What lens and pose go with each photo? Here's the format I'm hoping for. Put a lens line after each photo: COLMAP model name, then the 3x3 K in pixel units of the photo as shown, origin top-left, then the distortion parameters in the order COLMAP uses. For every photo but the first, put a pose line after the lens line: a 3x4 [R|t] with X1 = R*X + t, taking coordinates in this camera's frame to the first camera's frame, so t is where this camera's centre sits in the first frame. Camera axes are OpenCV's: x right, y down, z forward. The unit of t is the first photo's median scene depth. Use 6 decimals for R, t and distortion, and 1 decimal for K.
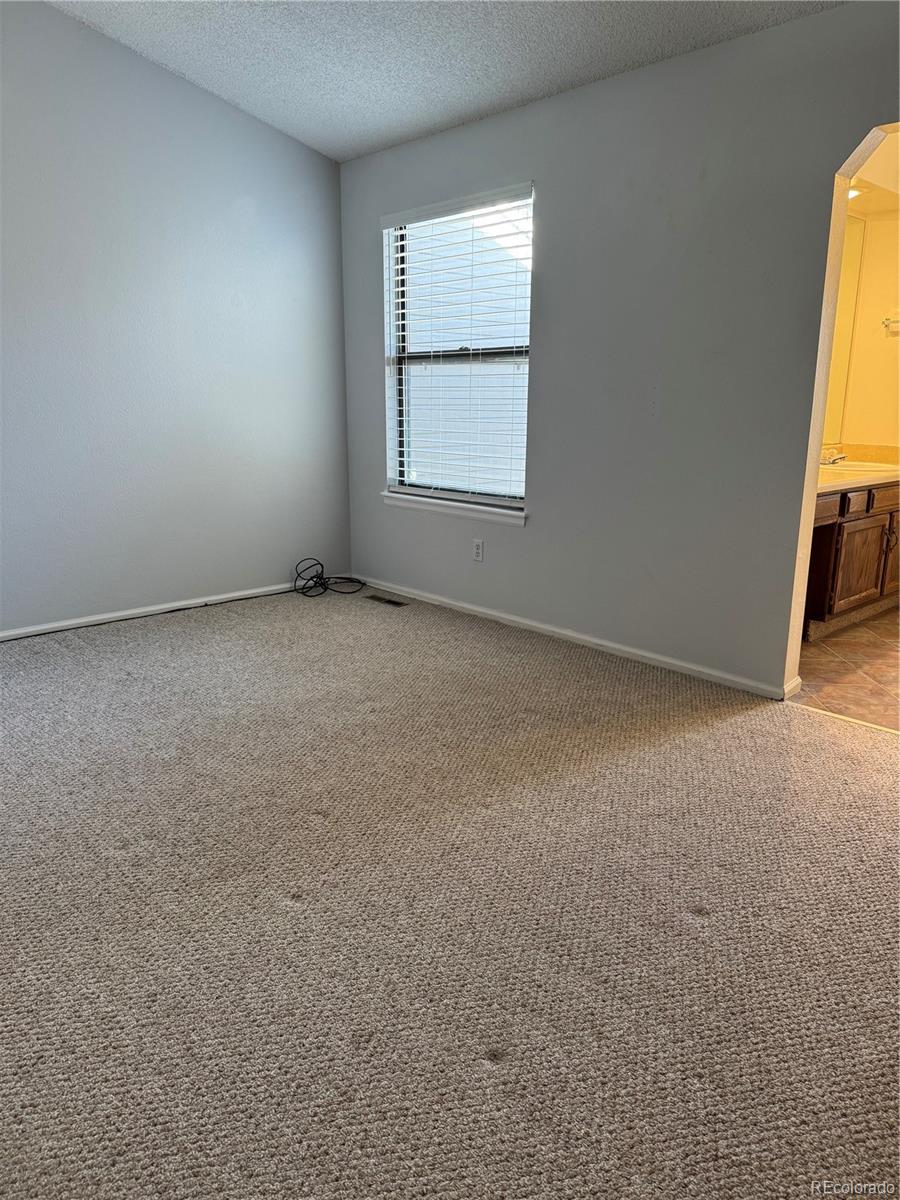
lens RADIAL K [[845.5, 0, 453.1], [0, 845.5, 603.8], [0, 0, 1]] dist [0.054959, -0.006221]
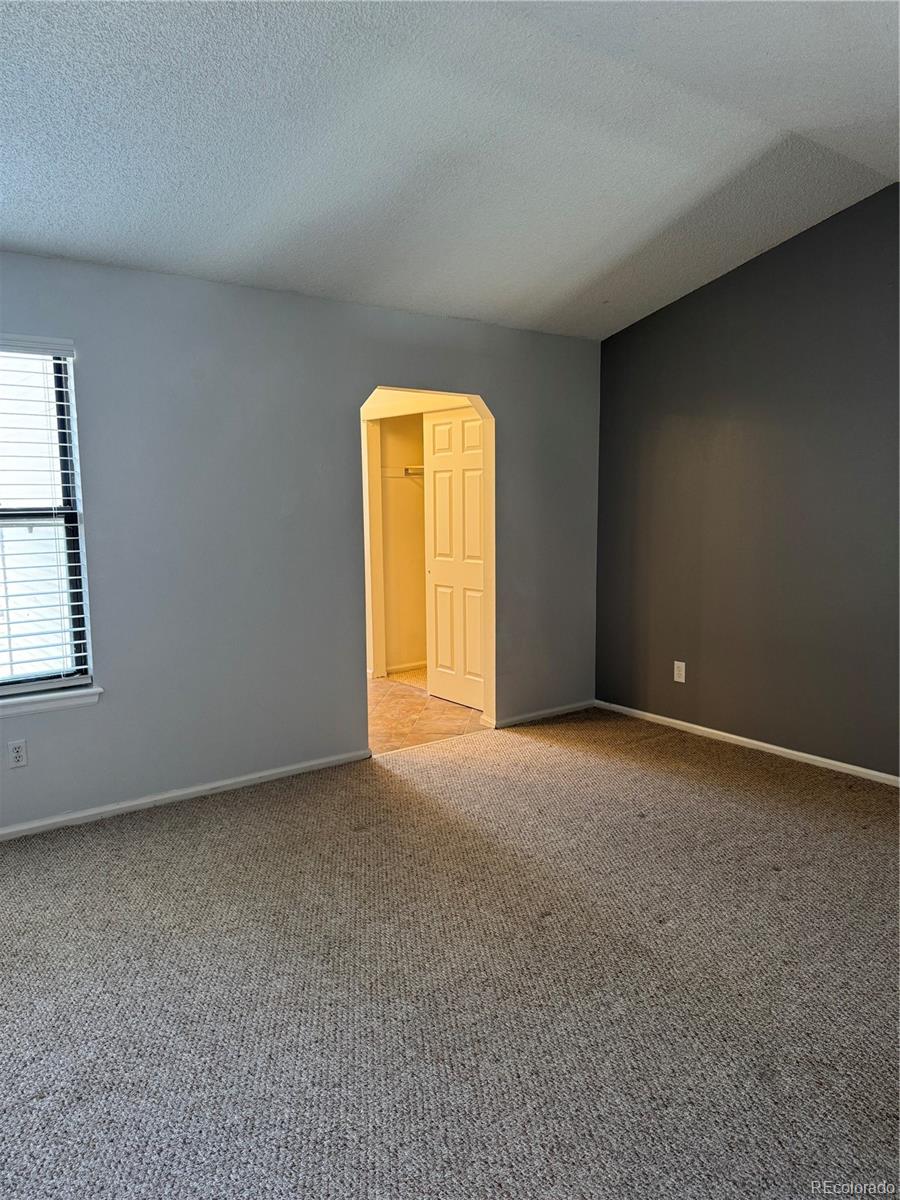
lens RADIAL K [[845.5, 0, 452.5], [0, 845.5, 594.6], [0, 0, 1]] dist [0.054959, -0.006221]
pose [[0.102589, -0.124401, 0.986914, -0.830392], [0.255018, 0.962279, 0.094787, -0.212476], [-0.961479, 0.241957, 0.130443, 0.554944]]
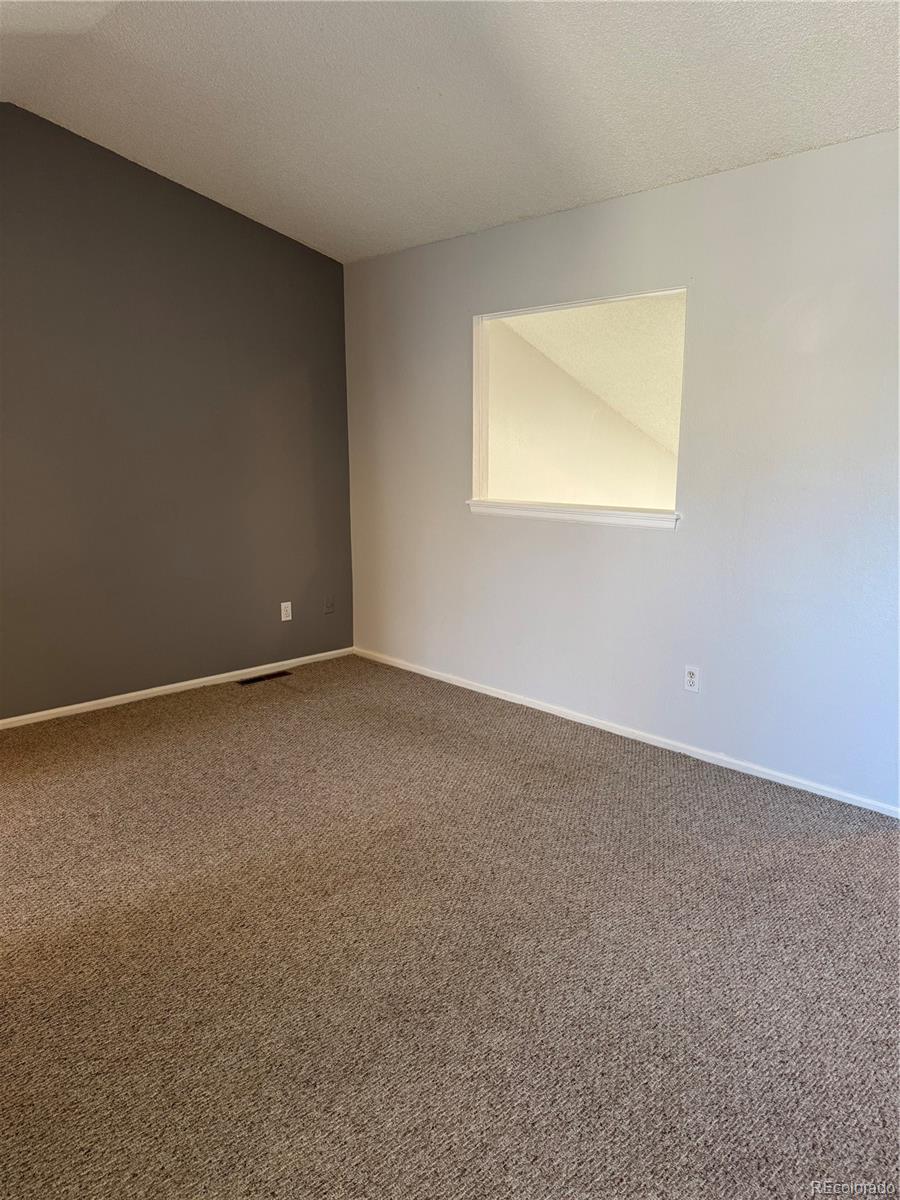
lens RADIAL K [[755.1, 0, 449.5], [0, 755.1, 599.9], [0, 0, 1]] dist [0.023075, -0.000676]
pose [[-0.998109, -0.011919, 0.060304, -0.233699], [0.016207, 0.895286, 0.445198, -0.362438], [-0.059296, 0.445333, -0.893399, 1.146167]]
